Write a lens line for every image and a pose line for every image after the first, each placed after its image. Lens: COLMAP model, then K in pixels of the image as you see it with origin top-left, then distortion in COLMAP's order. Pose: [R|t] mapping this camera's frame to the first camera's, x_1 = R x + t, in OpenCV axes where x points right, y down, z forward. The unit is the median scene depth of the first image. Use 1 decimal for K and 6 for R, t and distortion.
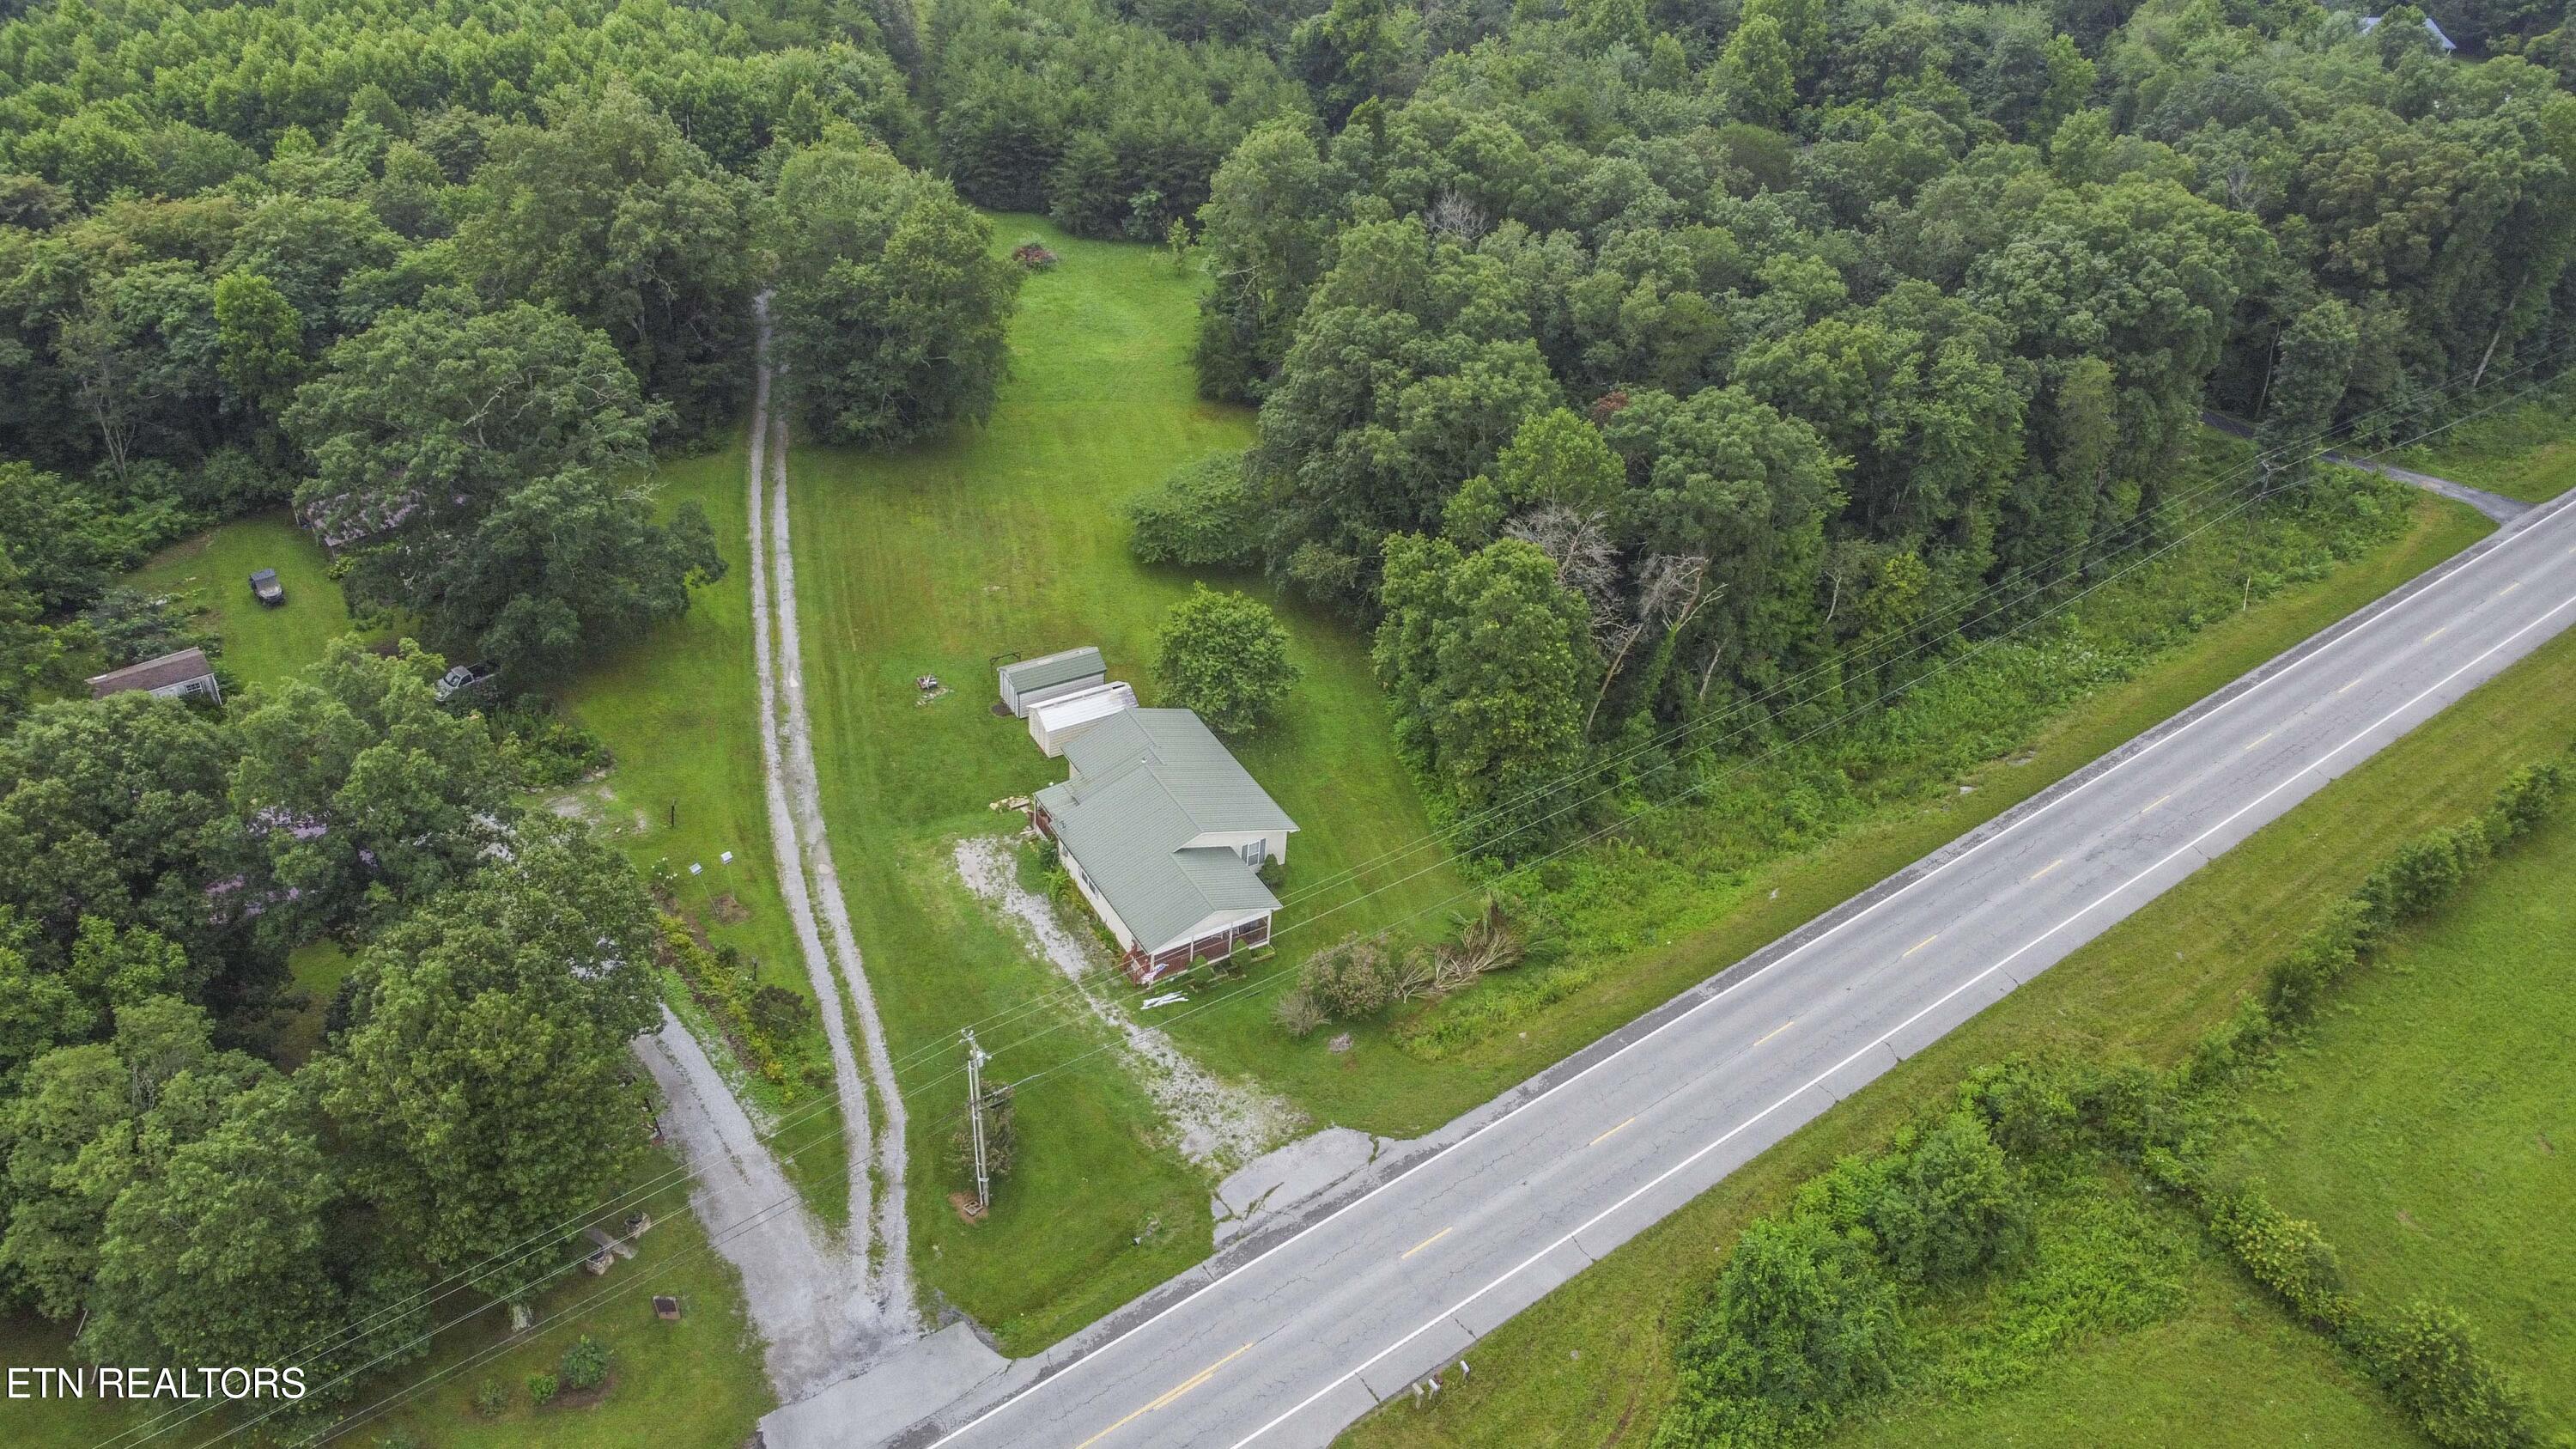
lens RADIAL K [[1934.2, 0, 1273.2], [0, 1934.2, 719.8], [0, 0, 1]] dist [0.008719, 0.003105]
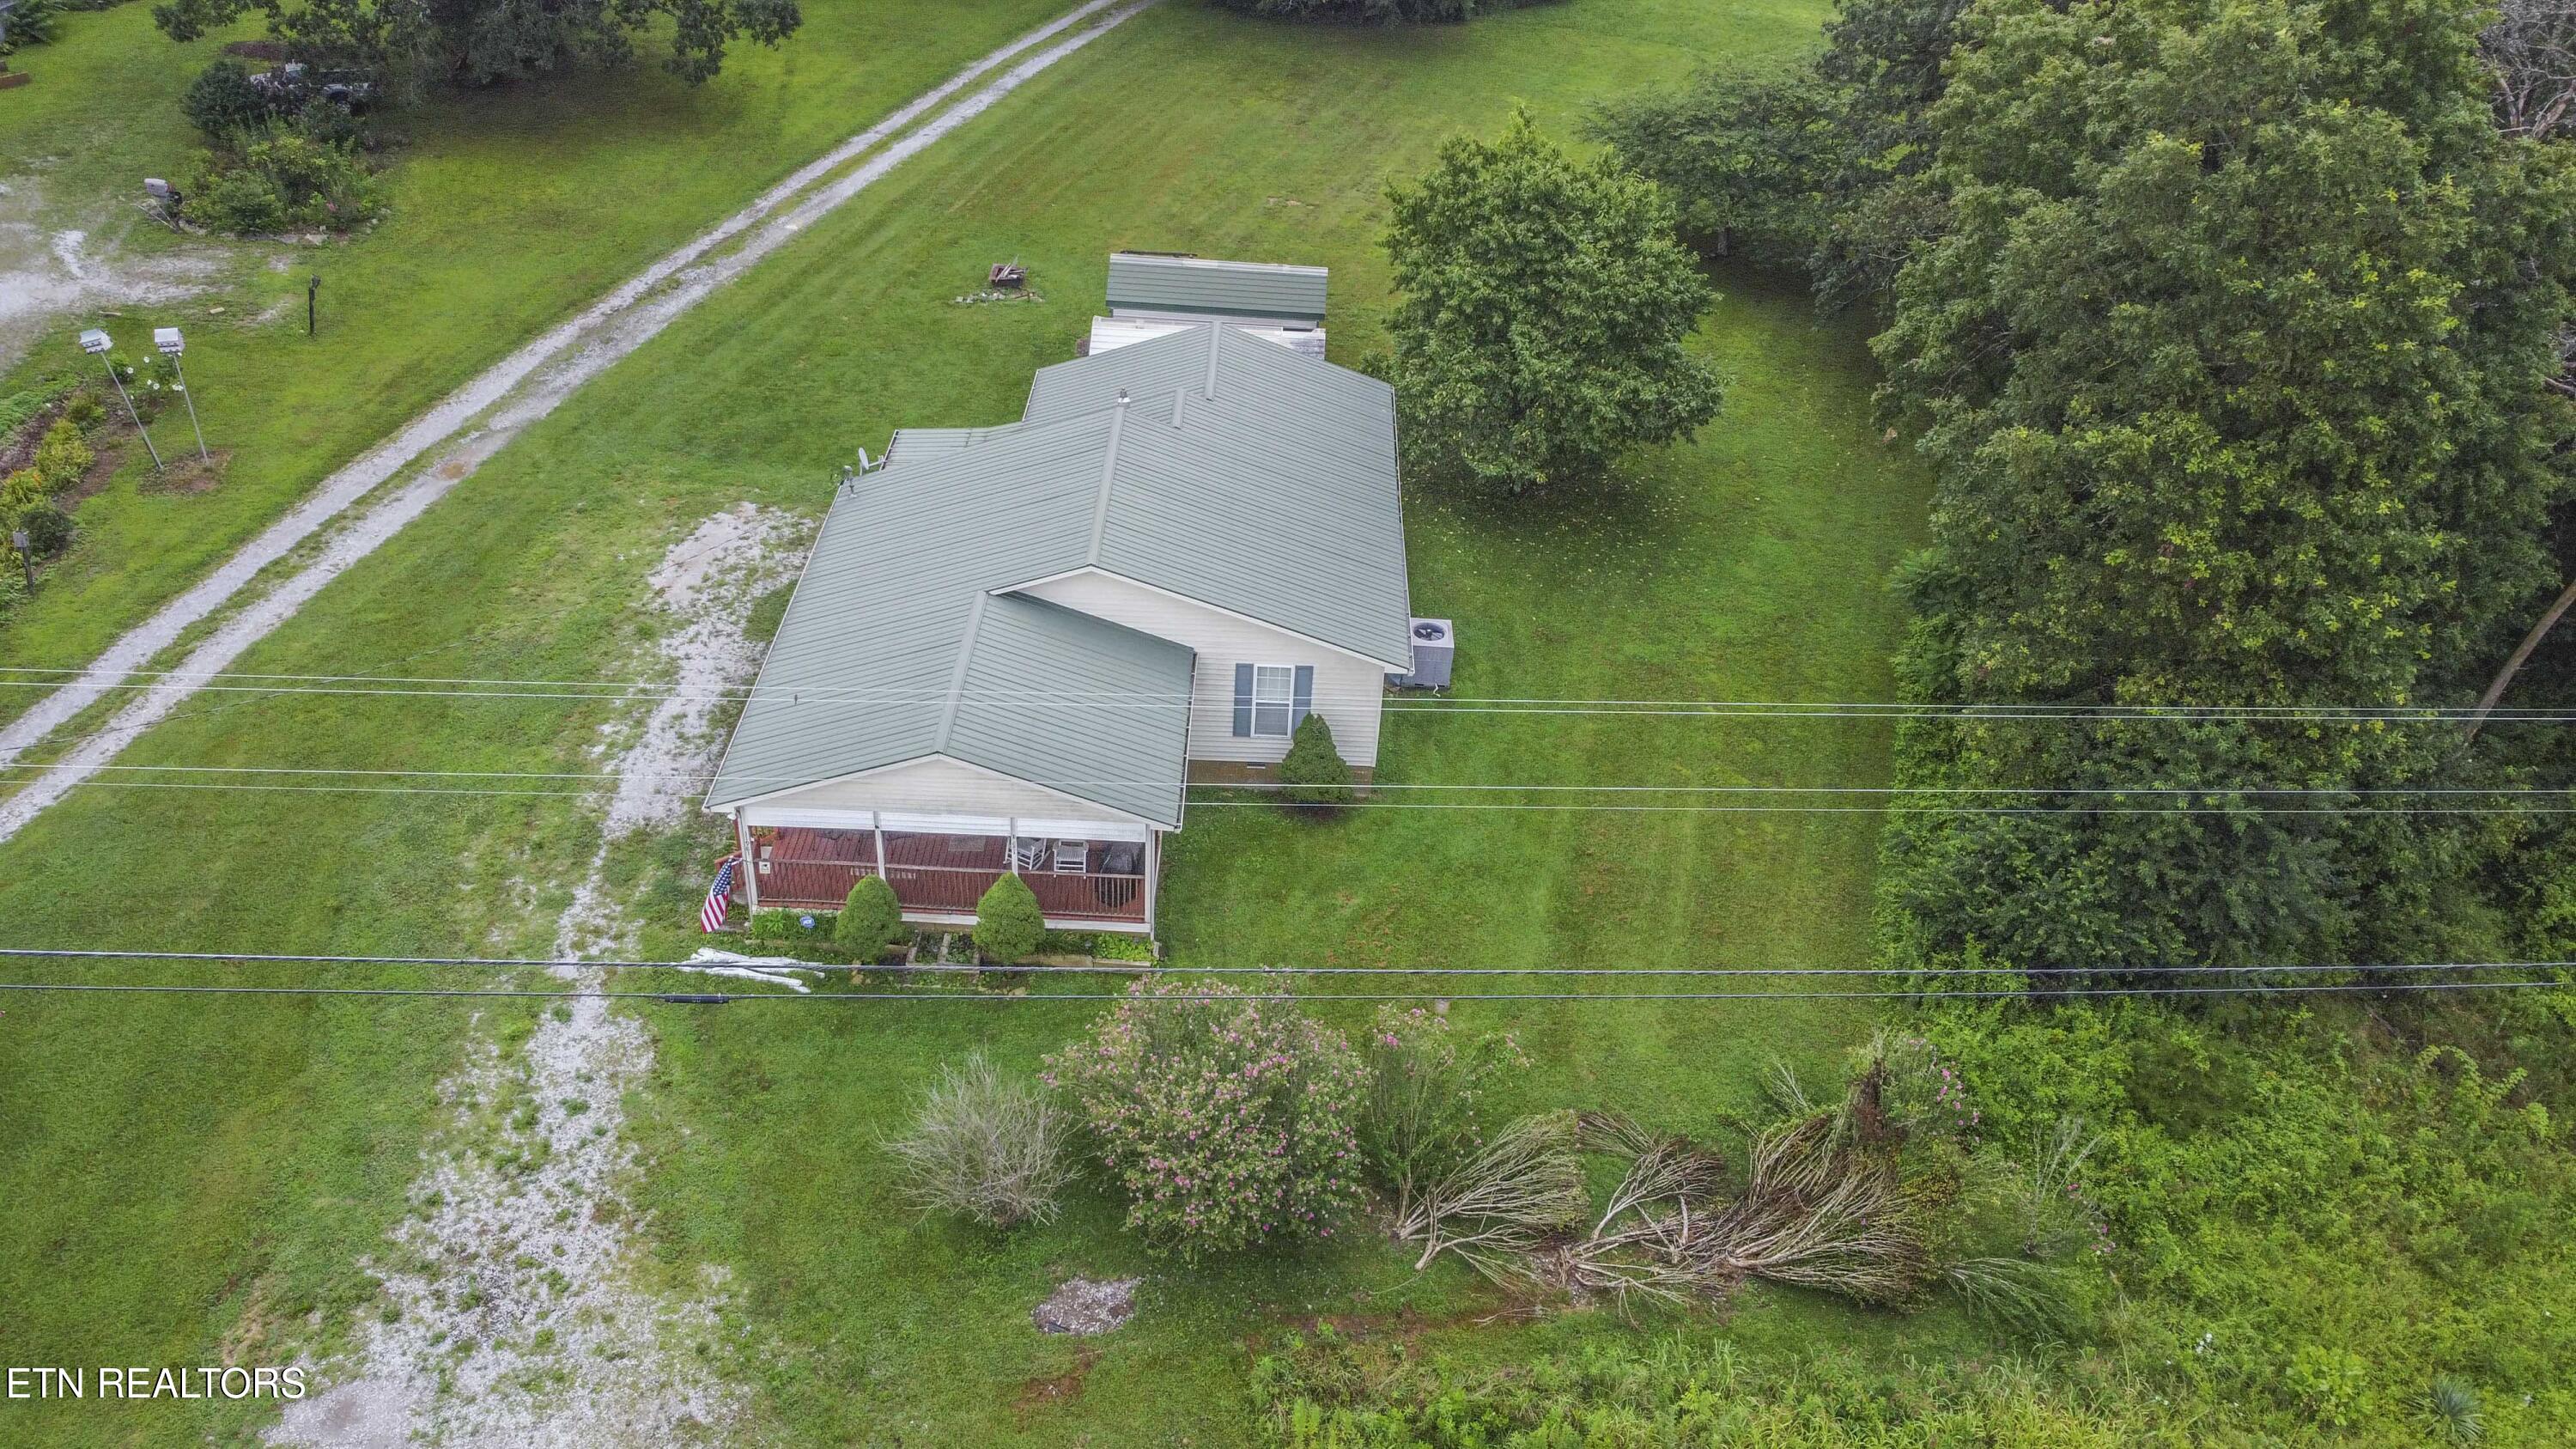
lens RADIAL K [[1946.9, 0, 1283.3], [0, 1946.9, 725.8], [0, 0, 1]] dist [0.000979, -0.002319]
pose [[0.855003, 0.281417, -0.435631, 0.150869], [-0.301169, 0.953251, 0.024701, 0.066142], [0.422217, 0.110079, 0.899786, 0.700852]]
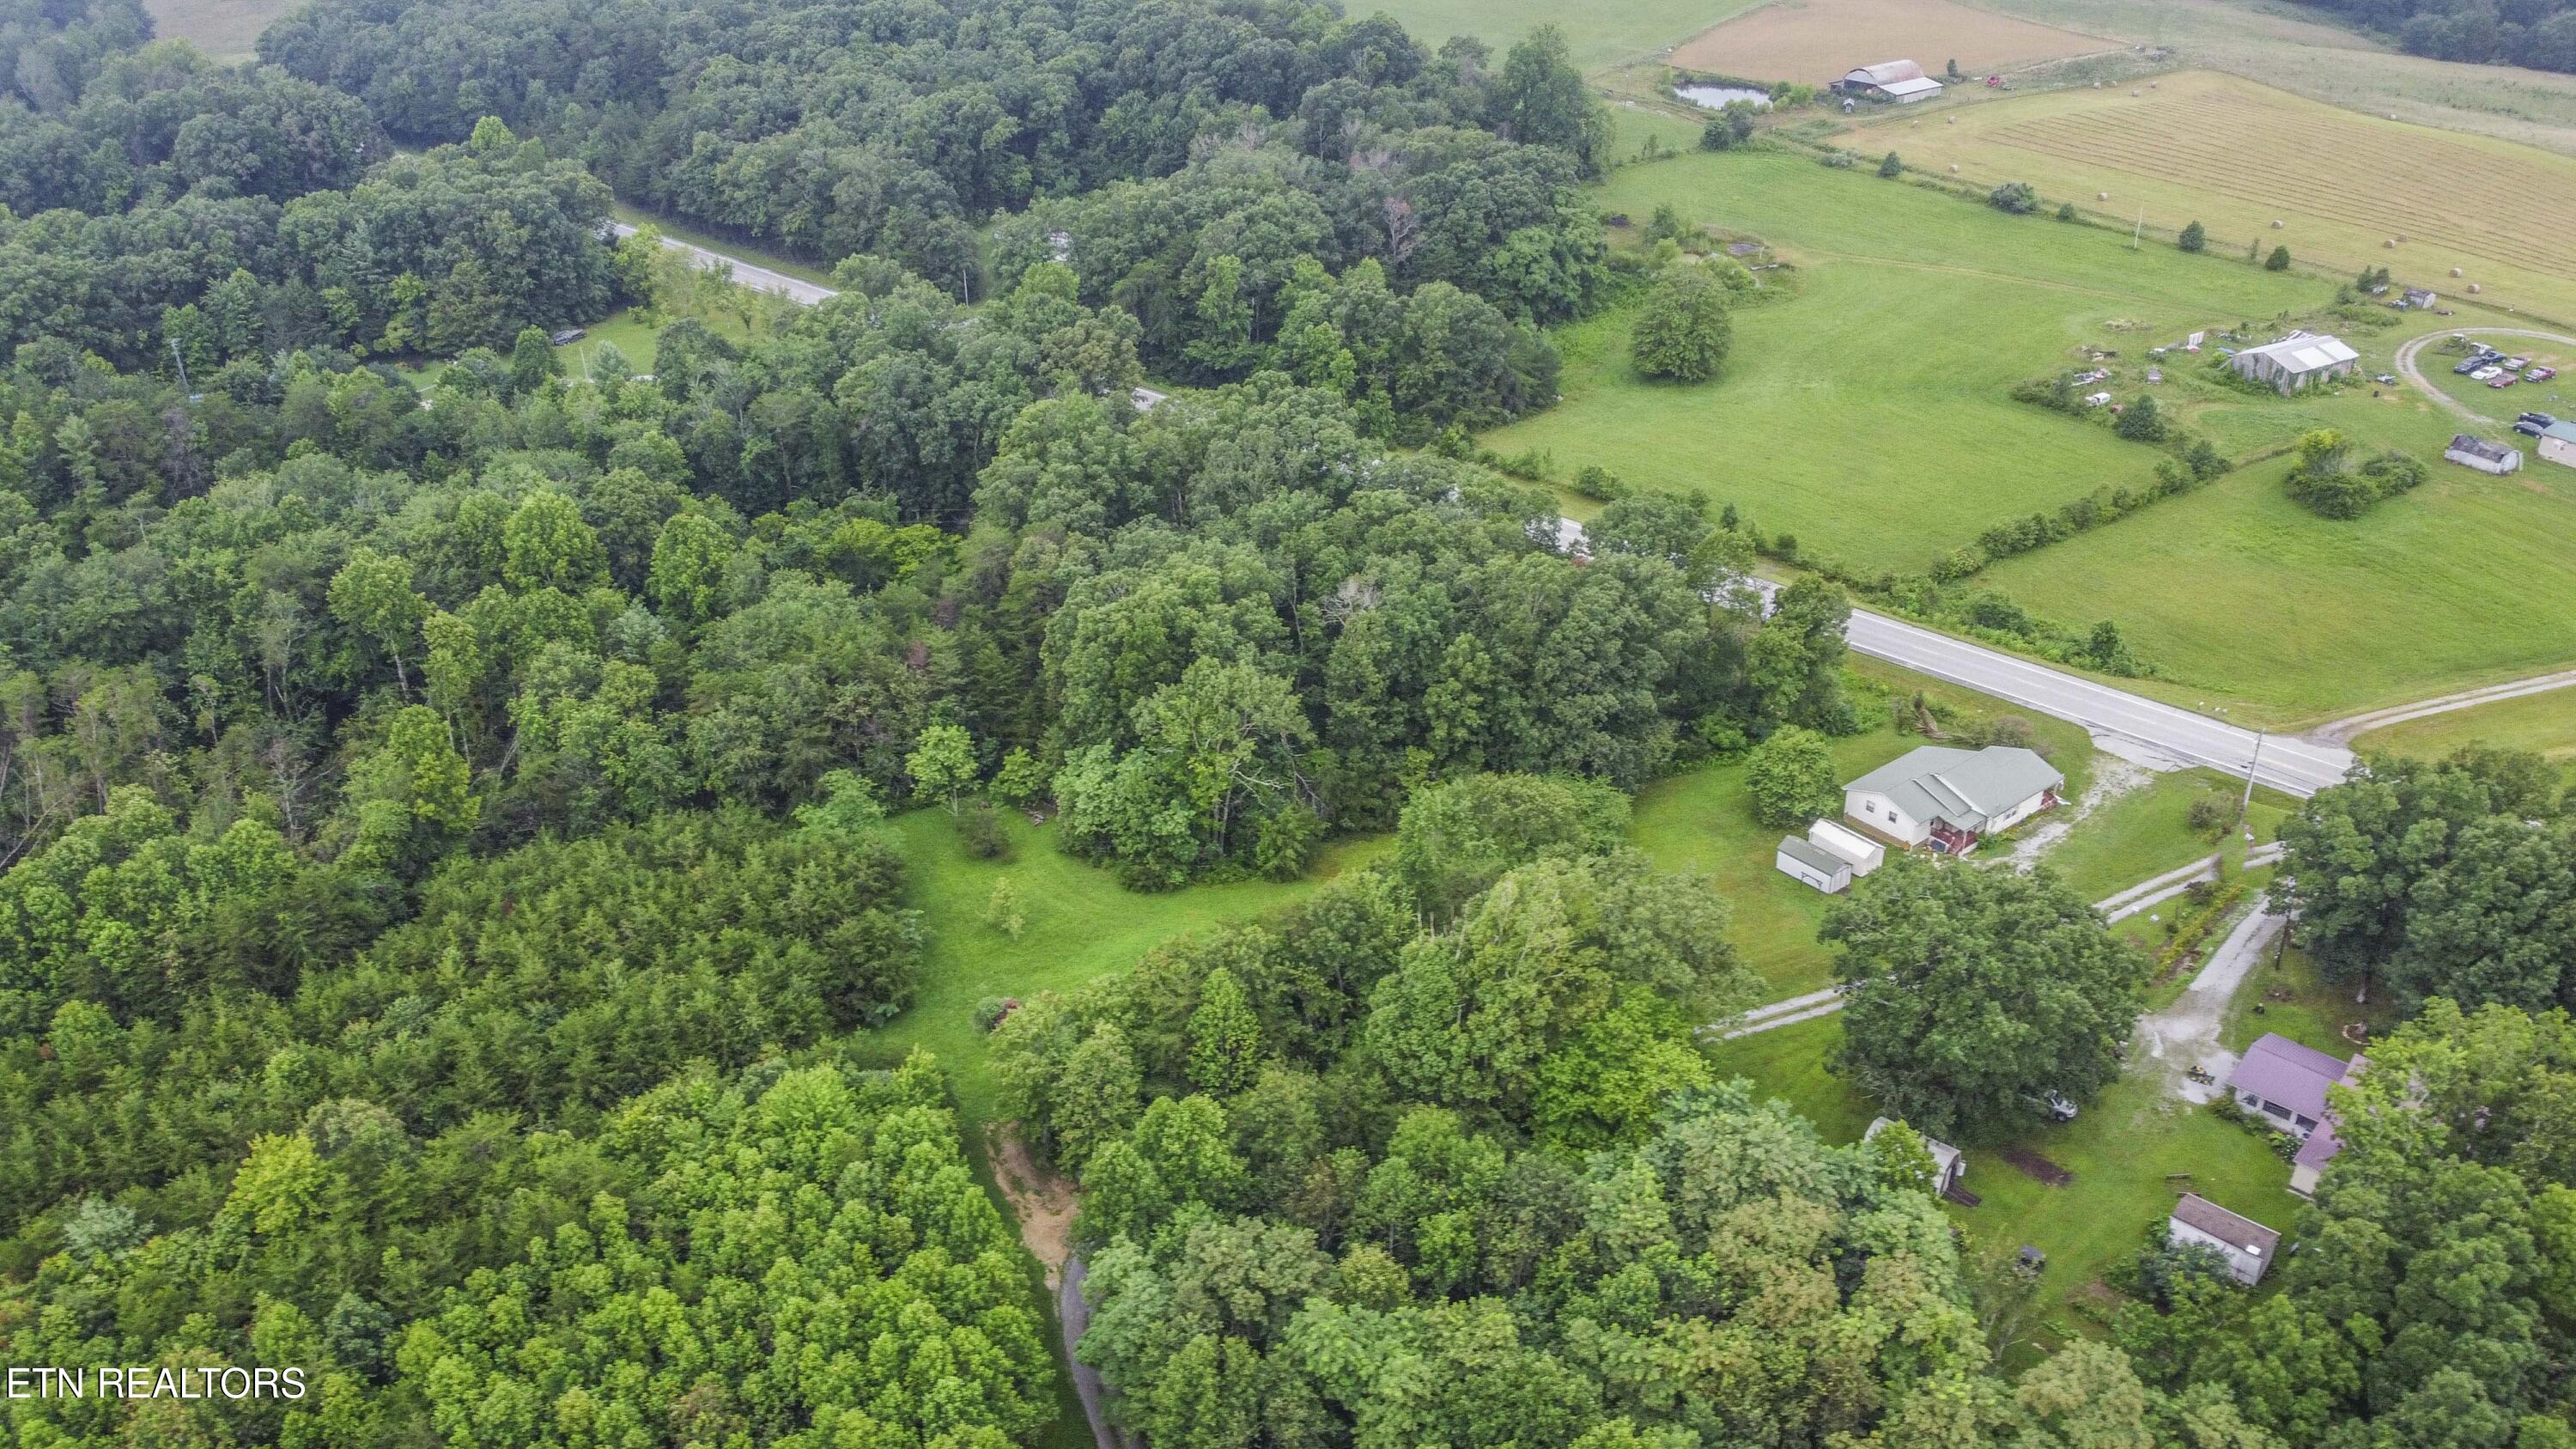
lens RADIAL K [[1934.2, 0, 1273.2], [0, 1934.2, 719.8], [0, 0, 1]] dist [0.008719, 0.003105]
pose [[-0.139927, -0.521385, 0.841771, -1.429235], [0.575698, 0.648834, 0.497579, -1.223648], [-0.805600, 0.554231, 0.209371, 1.128626]]
